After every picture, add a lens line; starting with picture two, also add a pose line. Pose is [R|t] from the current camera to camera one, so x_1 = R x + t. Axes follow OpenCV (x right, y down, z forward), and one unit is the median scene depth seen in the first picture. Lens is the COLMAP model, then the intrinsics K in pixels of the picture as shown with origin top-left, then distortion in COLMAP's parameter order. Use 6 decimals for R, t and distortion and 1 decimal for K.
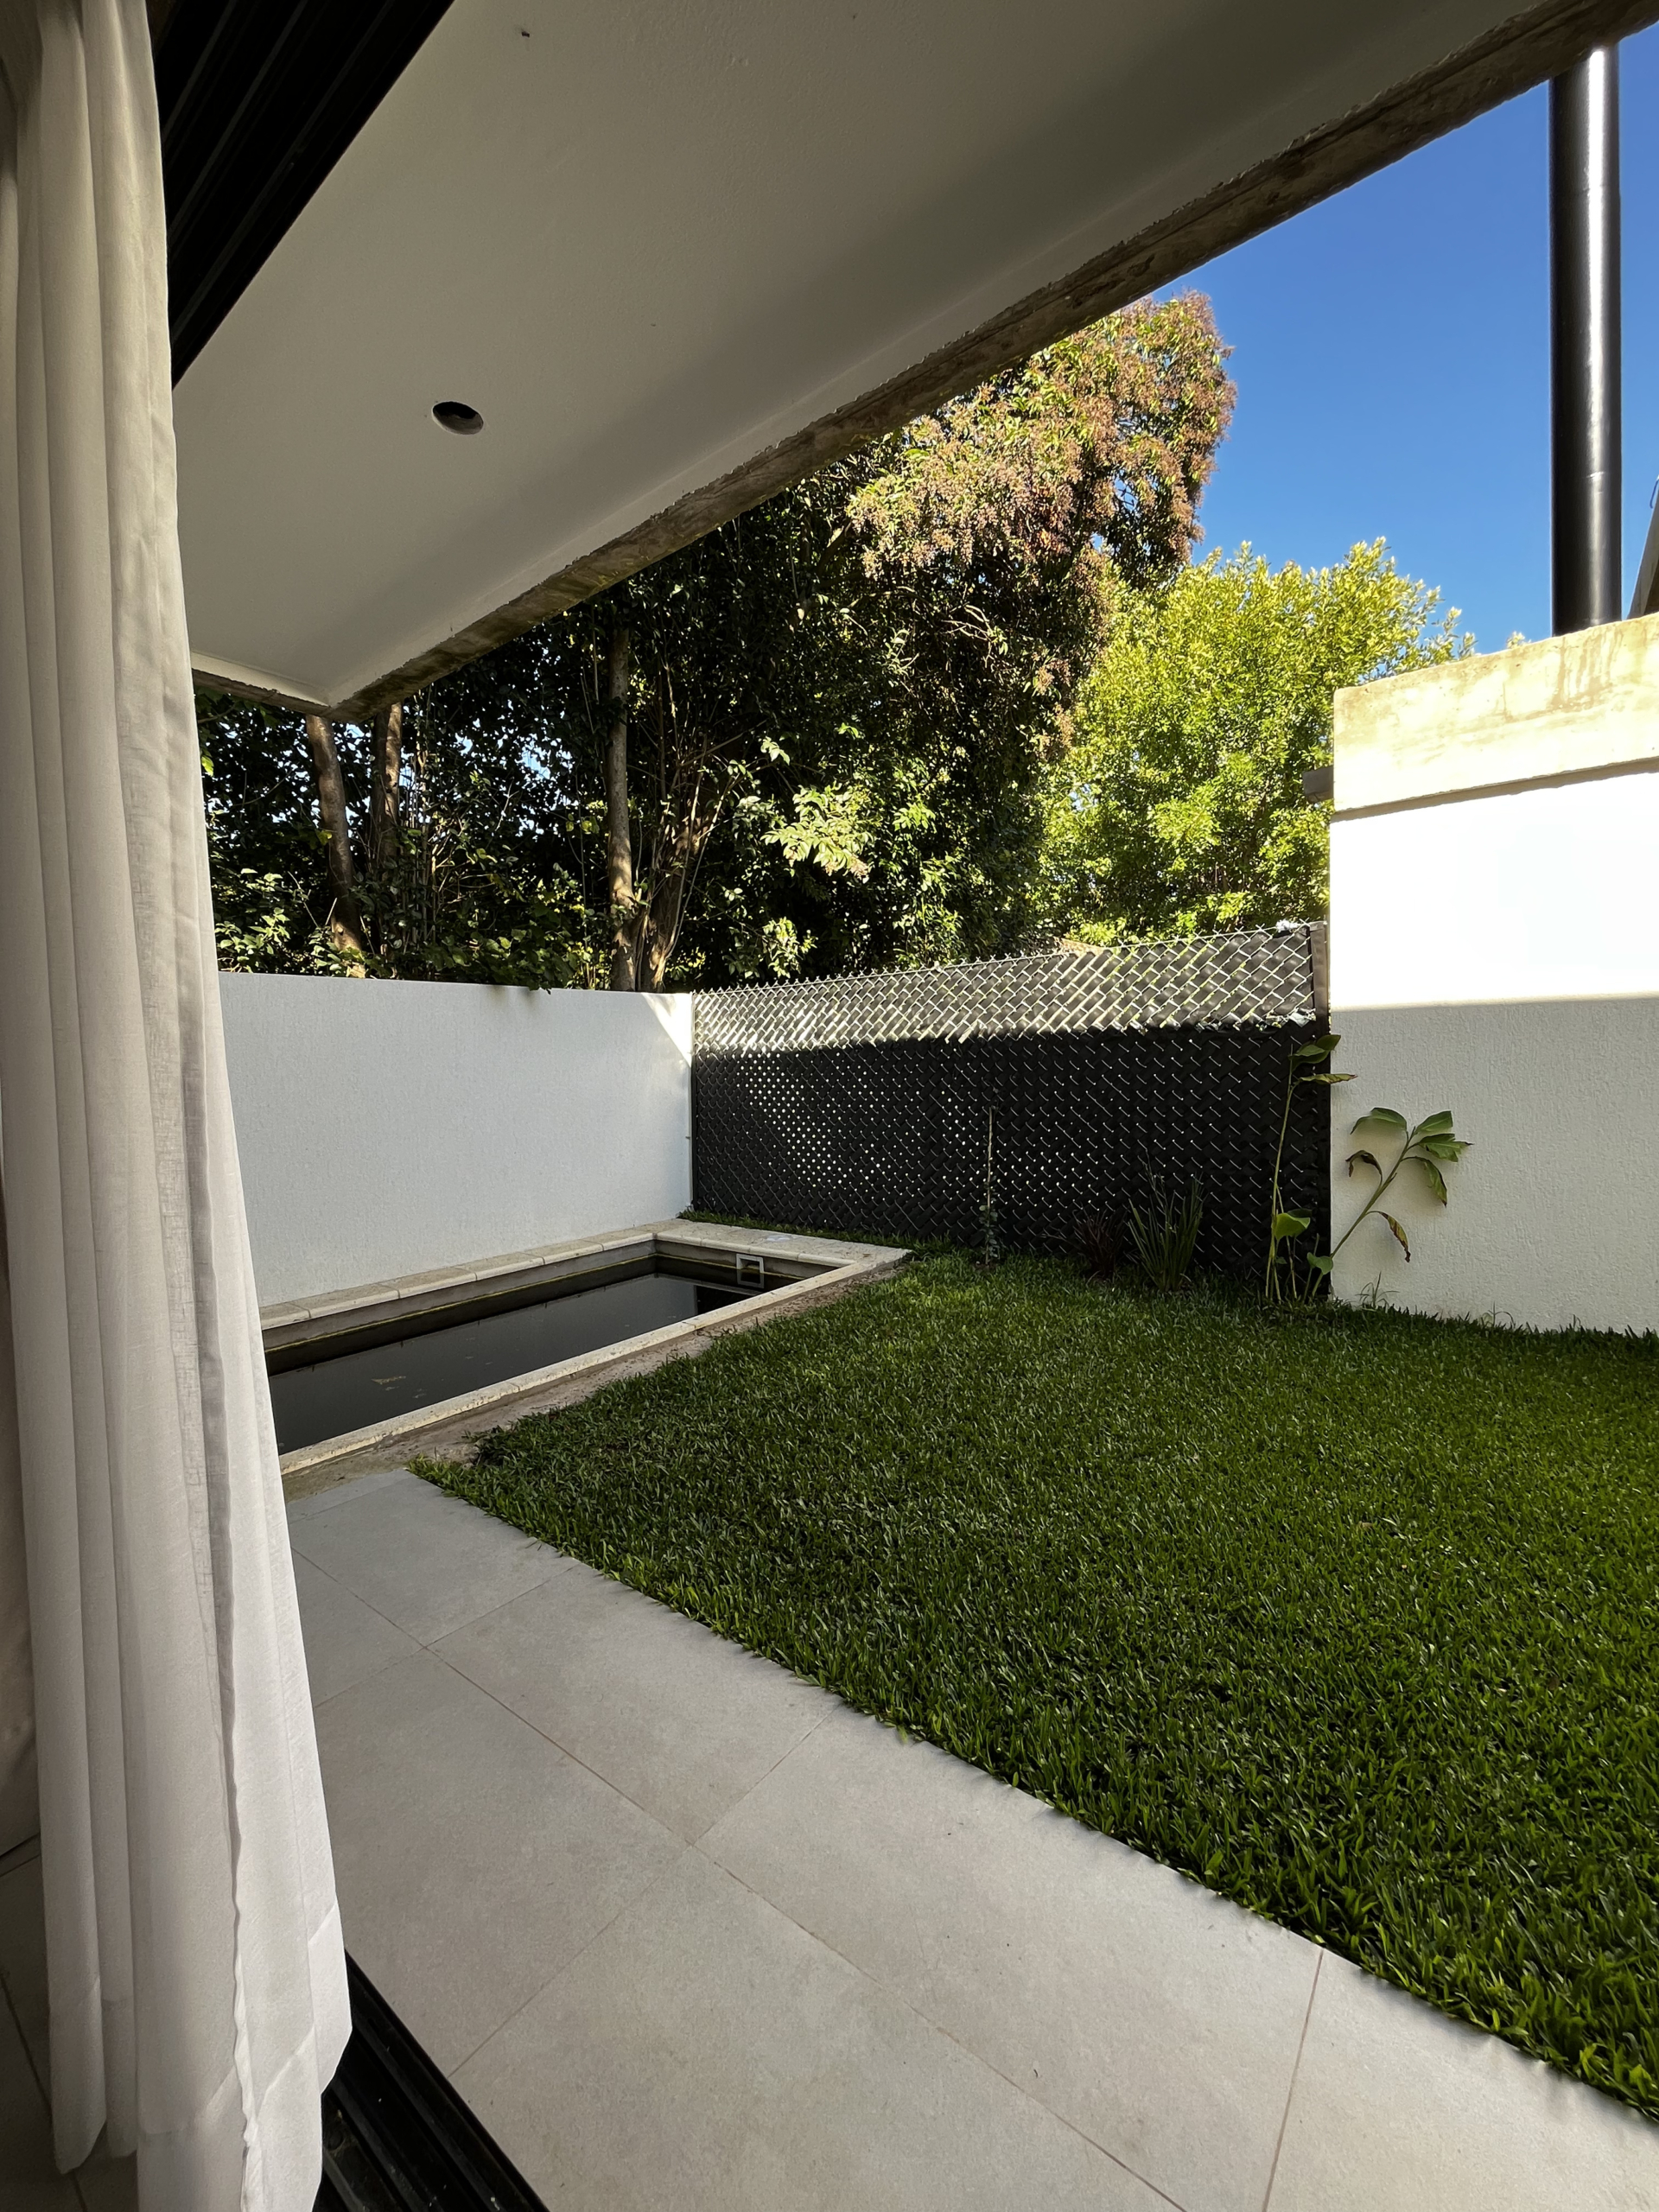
lens RADIAL K [[896.6, 0, 835.2], [0, 896.6, 1109.9], [0, 0, 1]] dist [-0.000082, 0.000083]
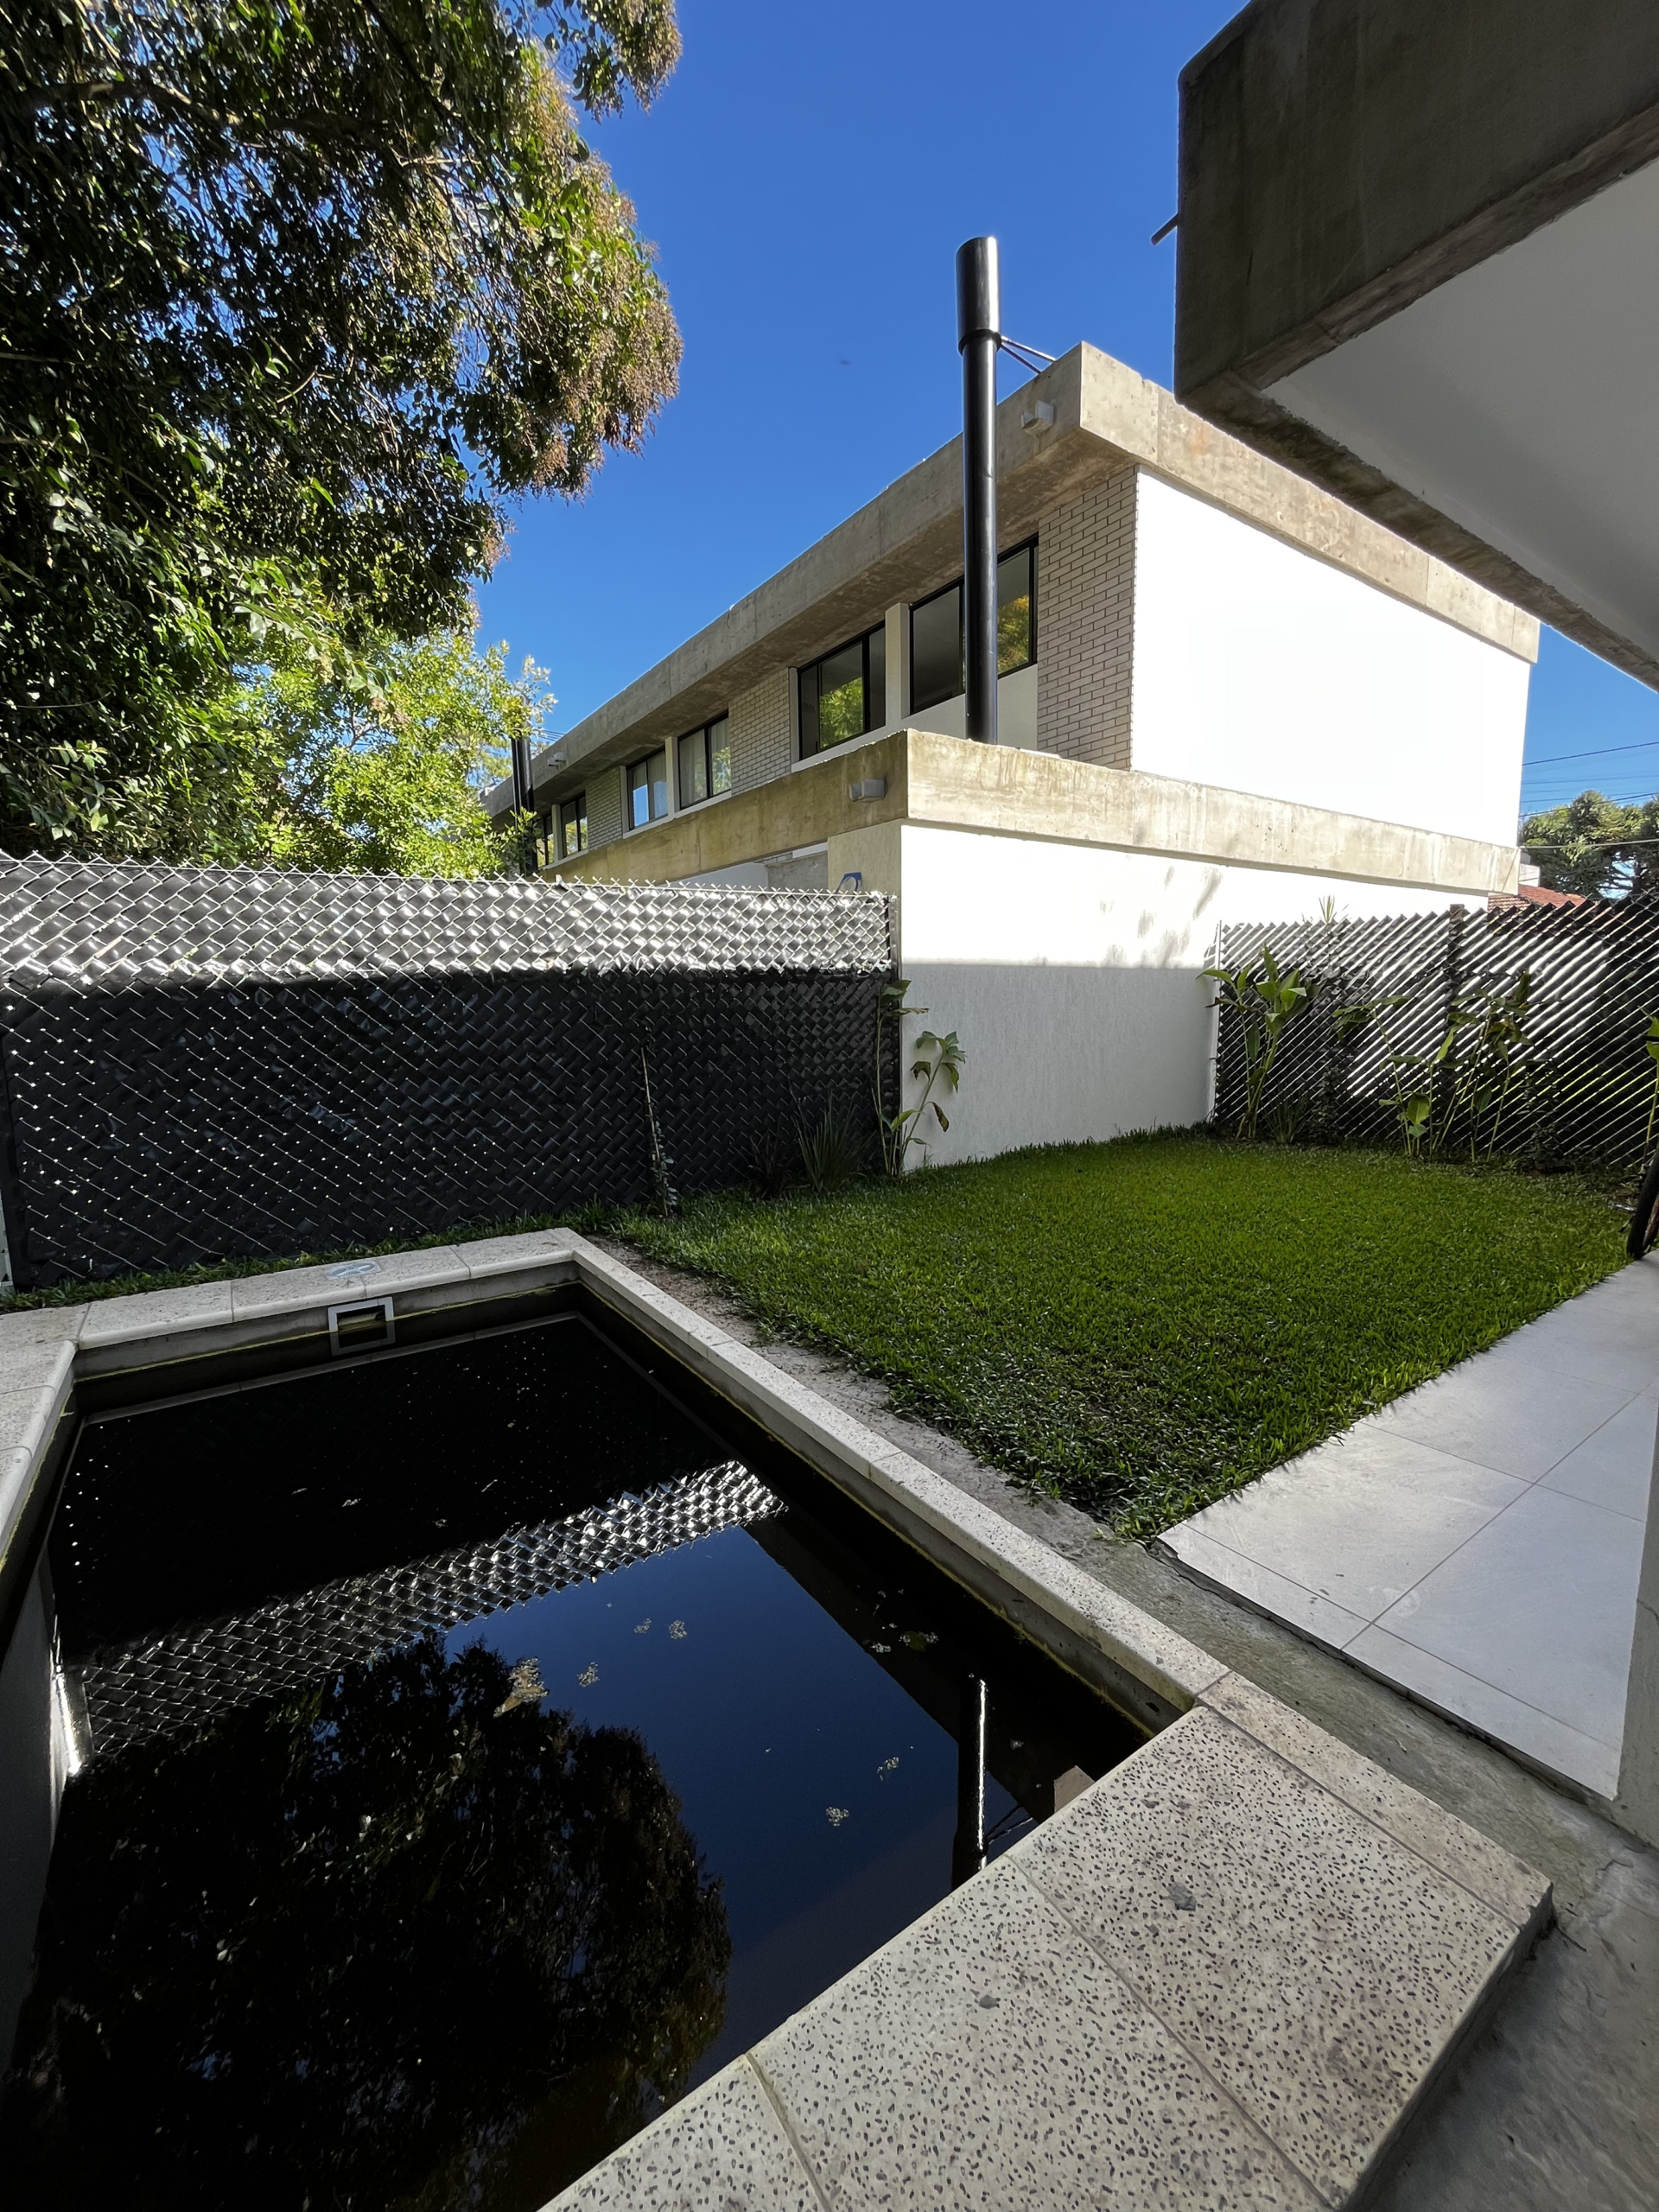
lens RADIAL K [[896.6, 0, 836.7], [0, 896.6, 1100.5], [0, 0, 1]] dist [-0.000082, 0.000083]
pose [[0.312652, -0.097323, 0.944869, -0.796871], [0.056543, 0.994880, 0.083765, -0.019863], [-0.948183, 0.027236, 0.316554, 0.652184]]
